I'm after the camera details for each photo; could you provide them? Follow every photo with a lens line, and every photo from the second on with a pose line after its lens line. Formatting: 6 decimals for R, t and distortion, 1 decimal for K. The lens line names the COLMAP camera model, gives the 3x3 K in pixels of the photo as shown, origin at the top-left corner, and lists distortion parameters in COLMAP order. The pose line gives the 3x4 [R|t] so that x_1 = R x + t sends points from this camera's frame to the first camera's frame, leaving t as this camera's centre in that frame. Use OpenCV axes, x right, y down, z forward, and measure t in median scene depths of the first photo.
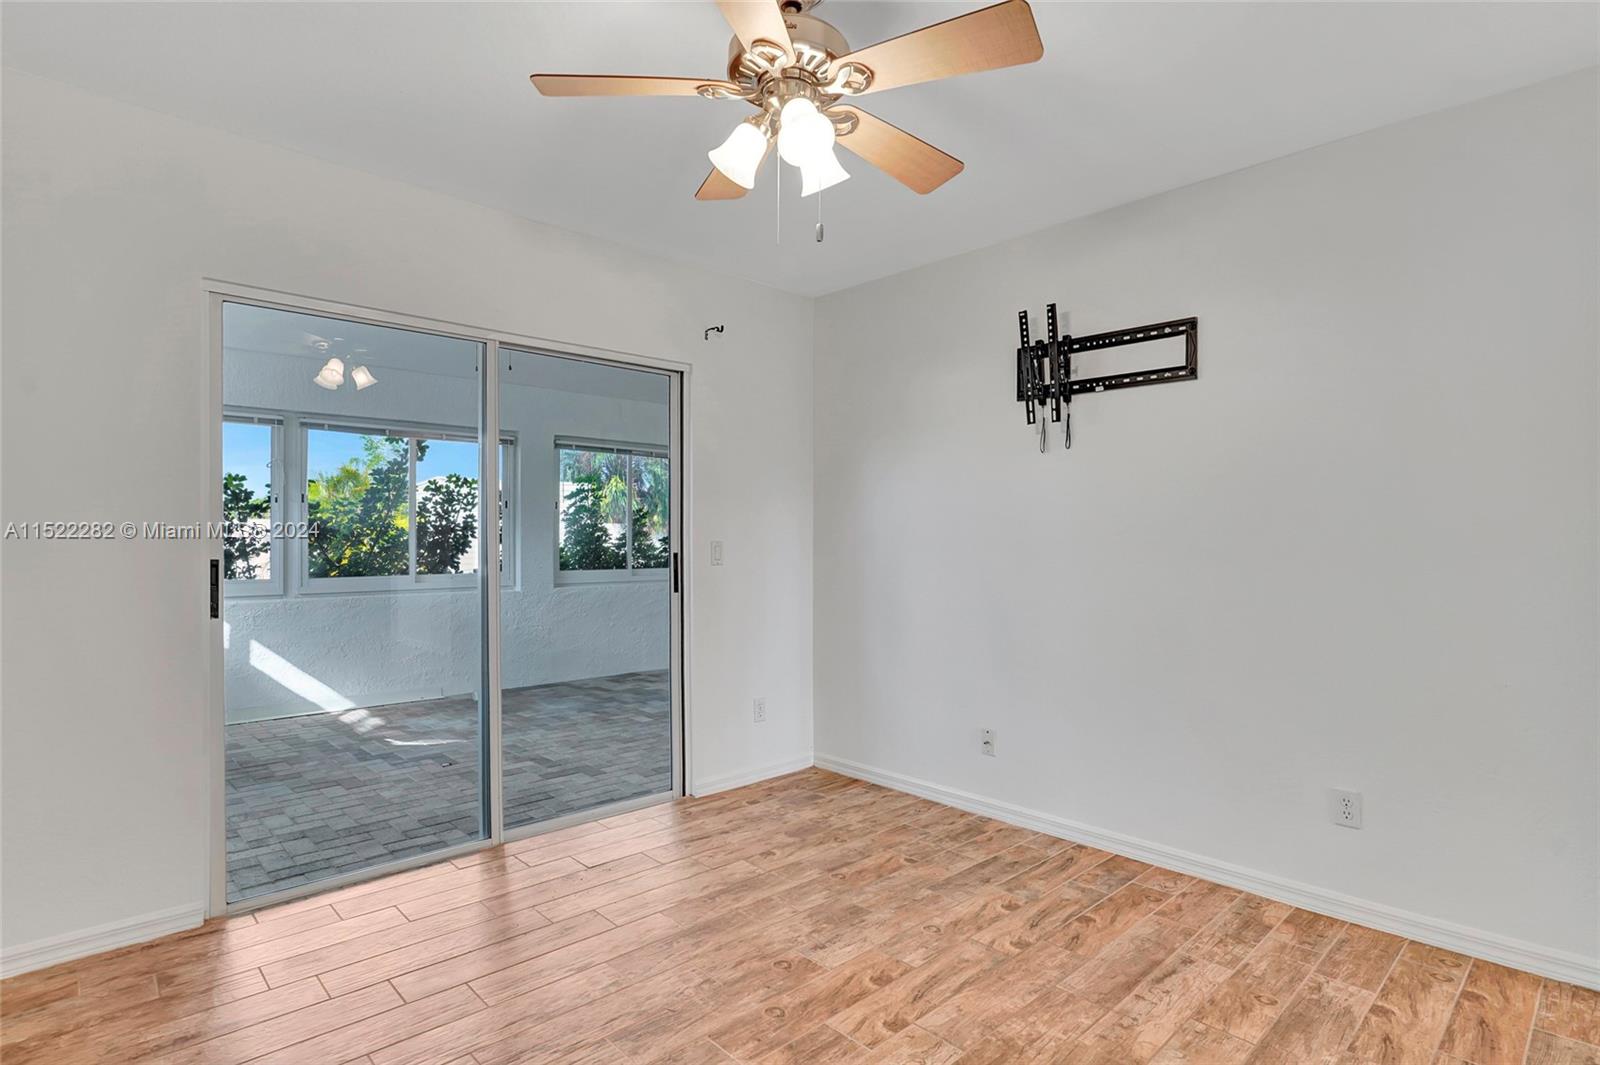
lens RADIAL K [[818.2, 0, 788.5], [0, 818.2, 537.8], [0, 0, 1]] dist [-0.013471, -0.007148]
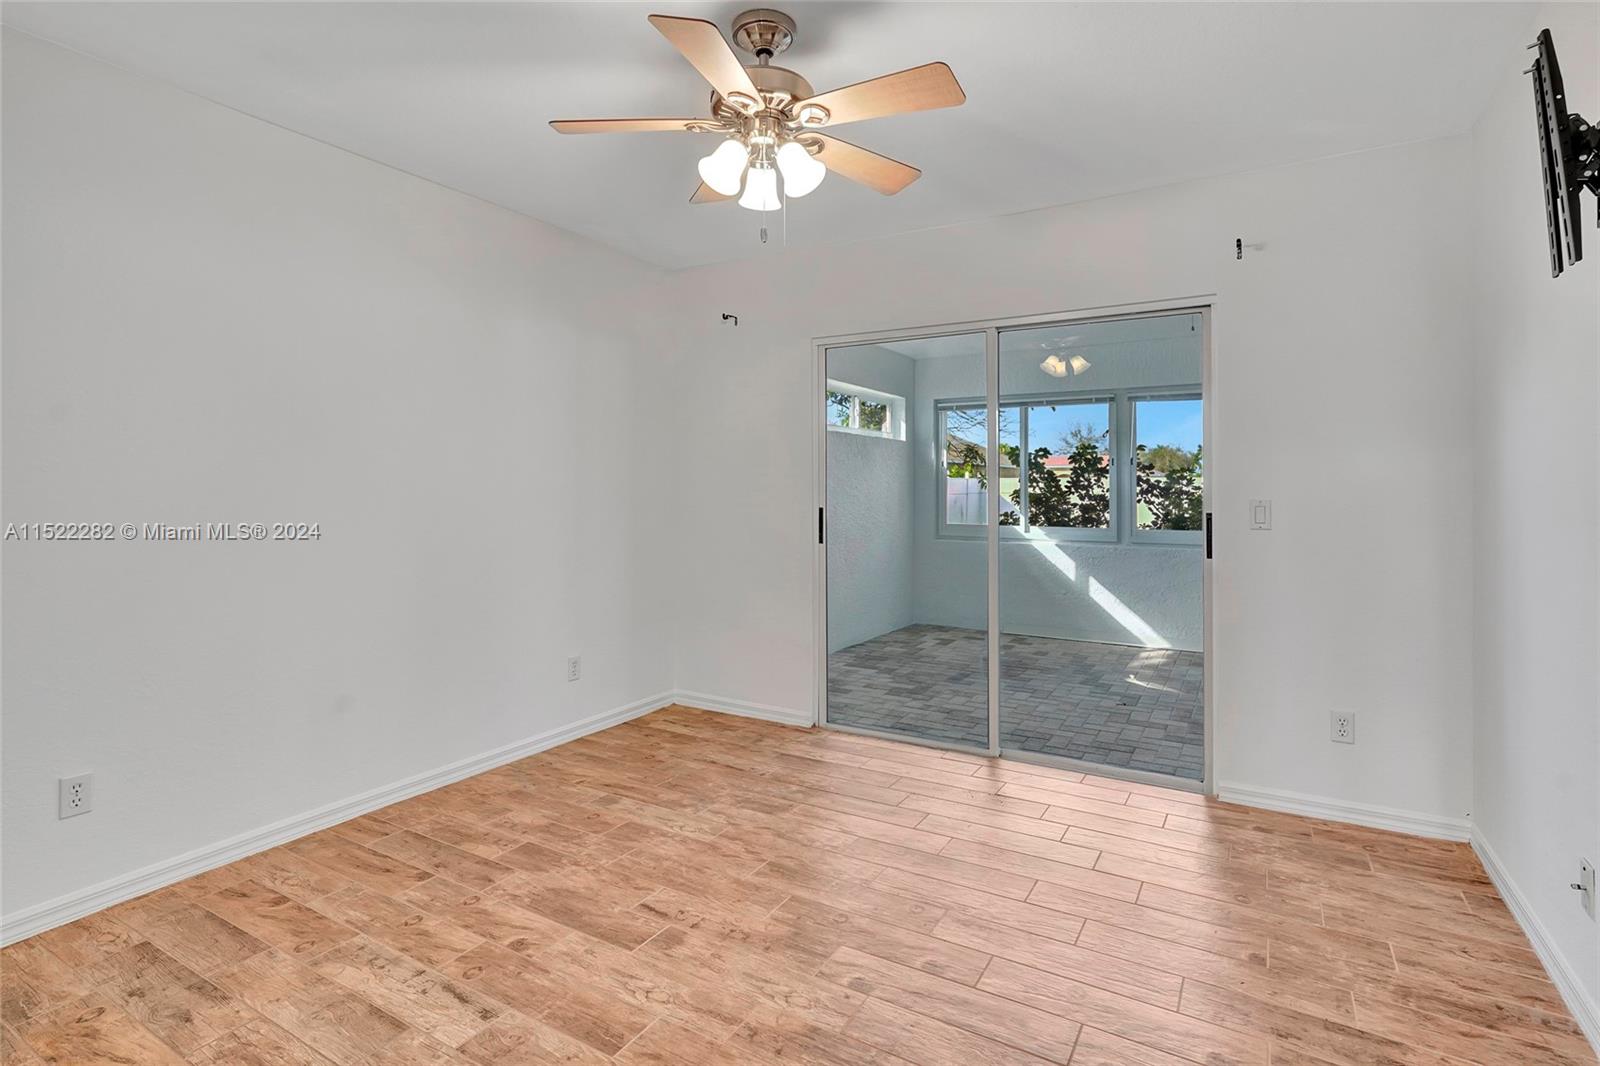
lens RADIAL K [[783.6, 0, 806.1], [0, 783.6, 511.4], [0, 0, 1]] dist [-0.015048, 0.009977]
pose [[0.280702, 0.020876, -0.959568, 0.650924], [0.000099, 0.999763, 0.021779, -0.001932], [0.959795, -0.006208, 0.280634, 0.429684]]
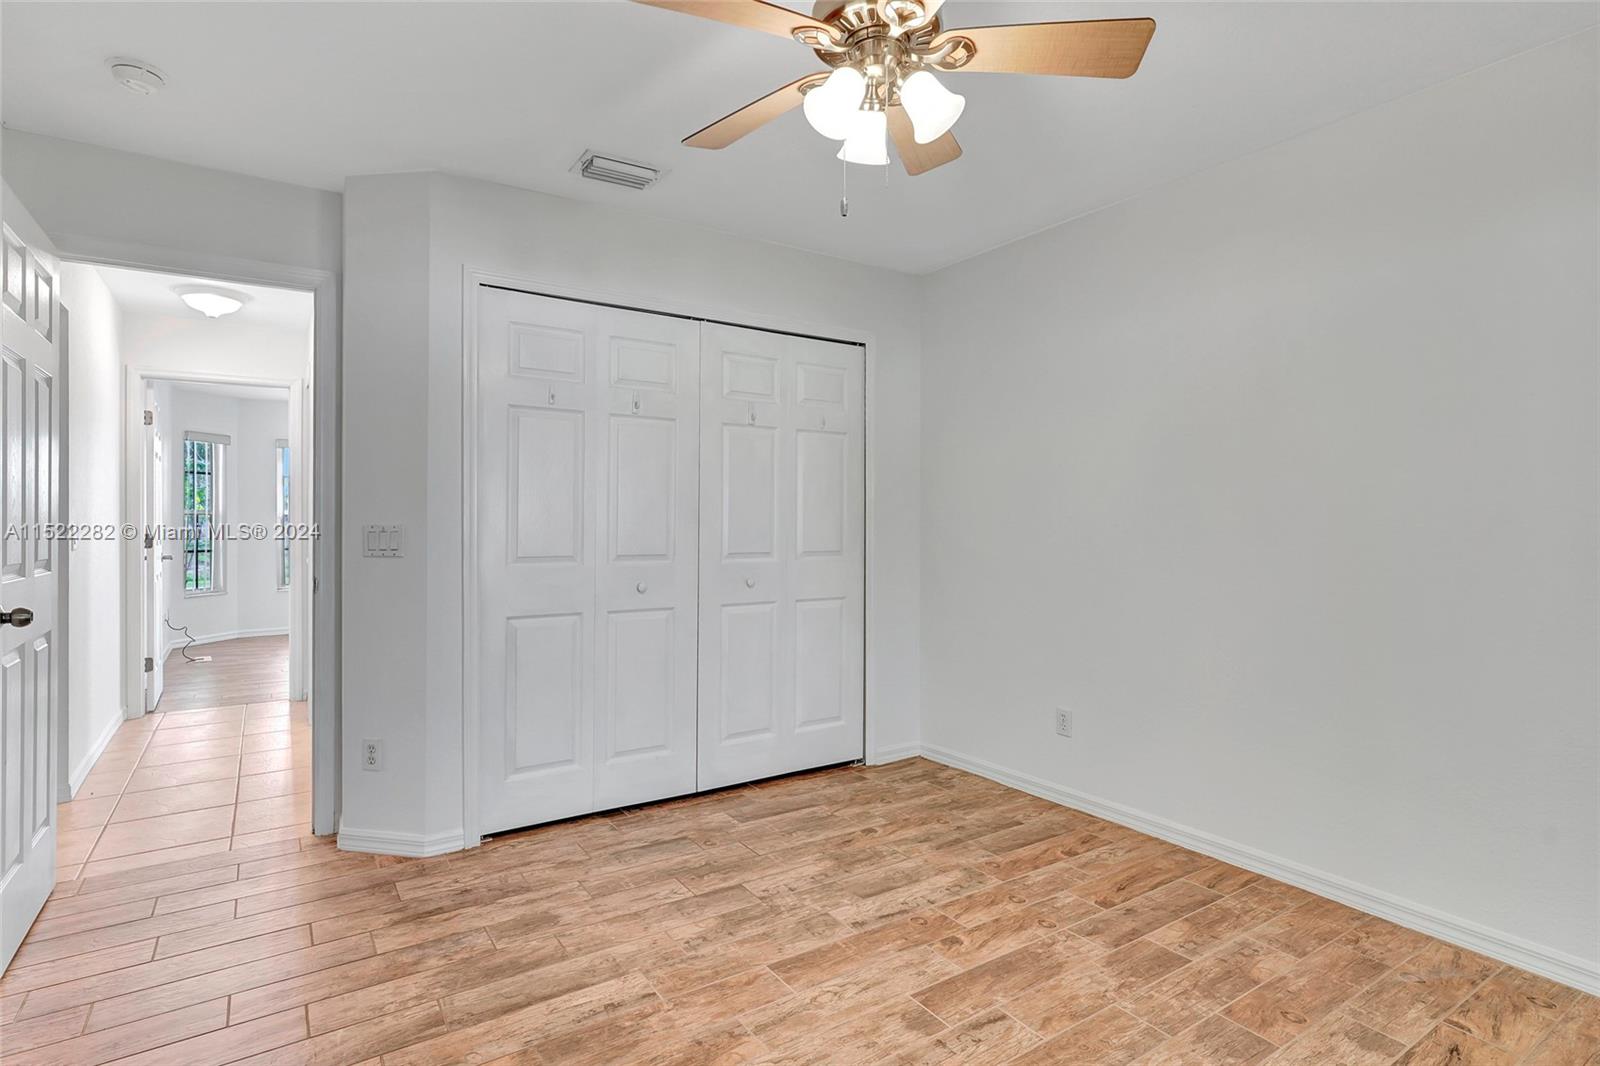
lens RADIAL K [[795.5, 0, 763.8], [0, 795.5, 518.3], [0, 0, 1]] dist [0.000645, 0.001071]
pose [[-0.981939, -0.004451, 0.189146, -0.019829], [-0.004050, 0.999989, 0.002509, -0.002753], [-0.189155, 0.001697, -0.981946, 1.124286]]
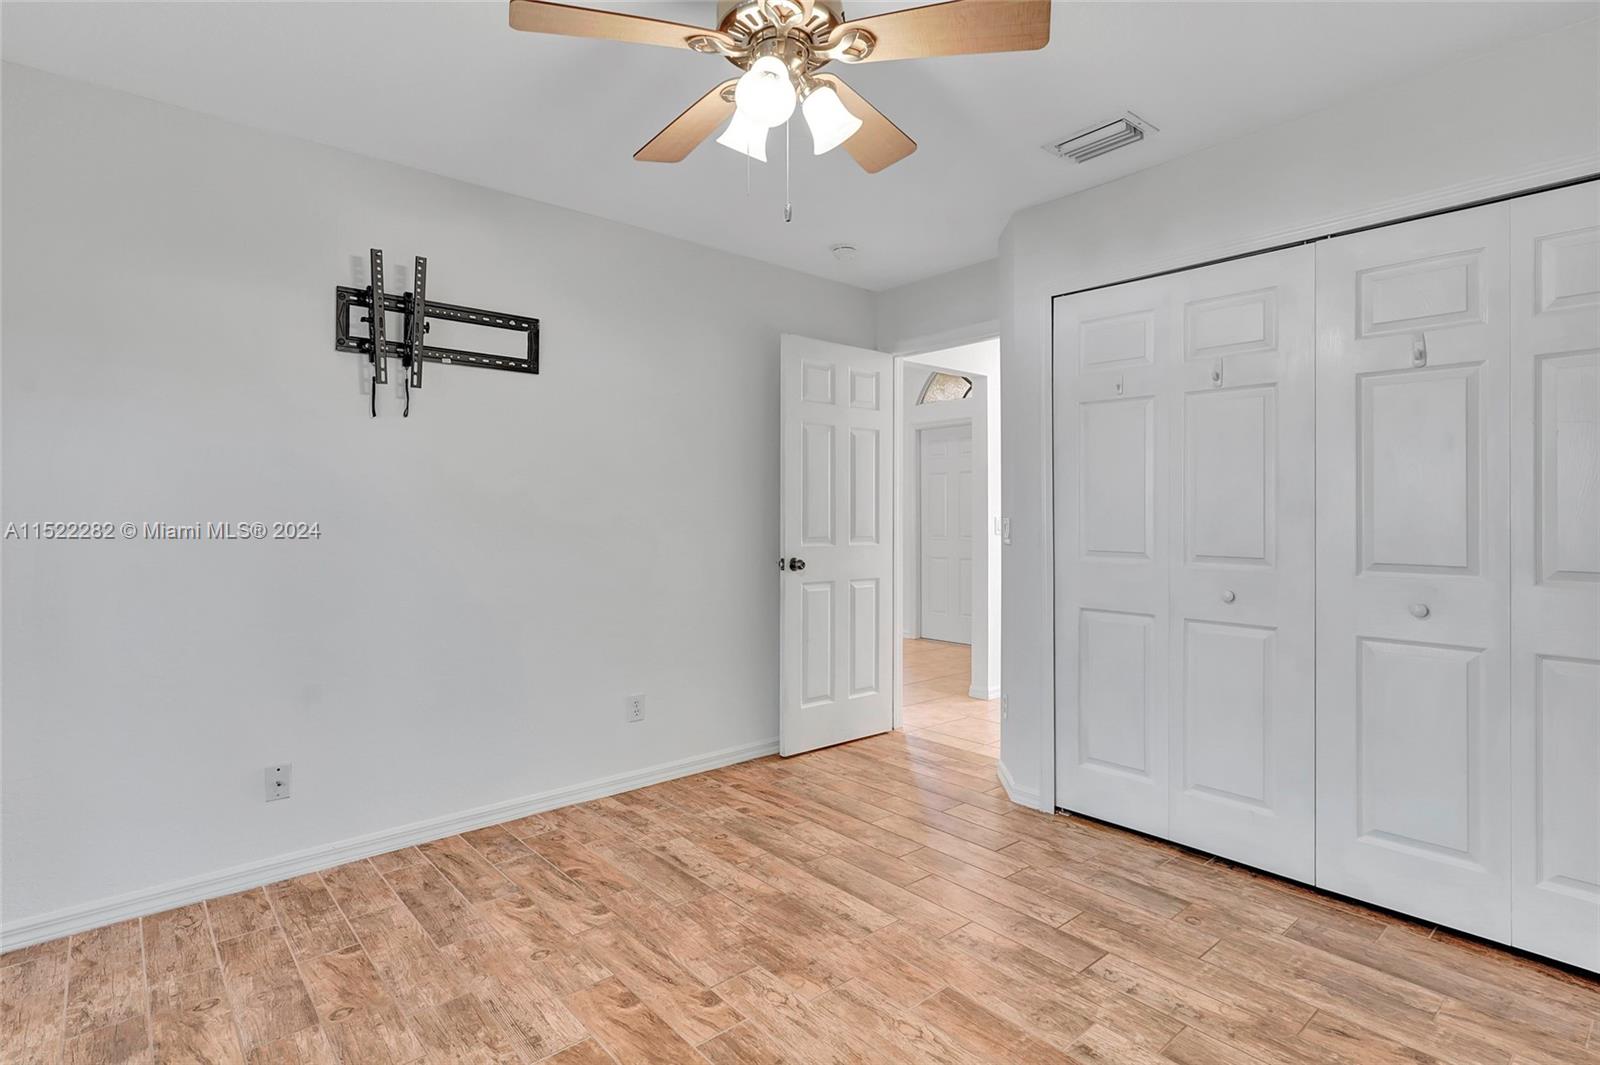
lens RADIAL K [[783.6, 0, 806.1], [0, 783.6, 510.9], [0, 0, 1]] dist [-0.015048, 0.009977]
pose [[0.025876, 0.000930, 0.999665, -0.530931], [0.003868, 0.999992, -0.001031, -0.001573], [-0.999658, 0.003894, 0.025873, 0.547067]]
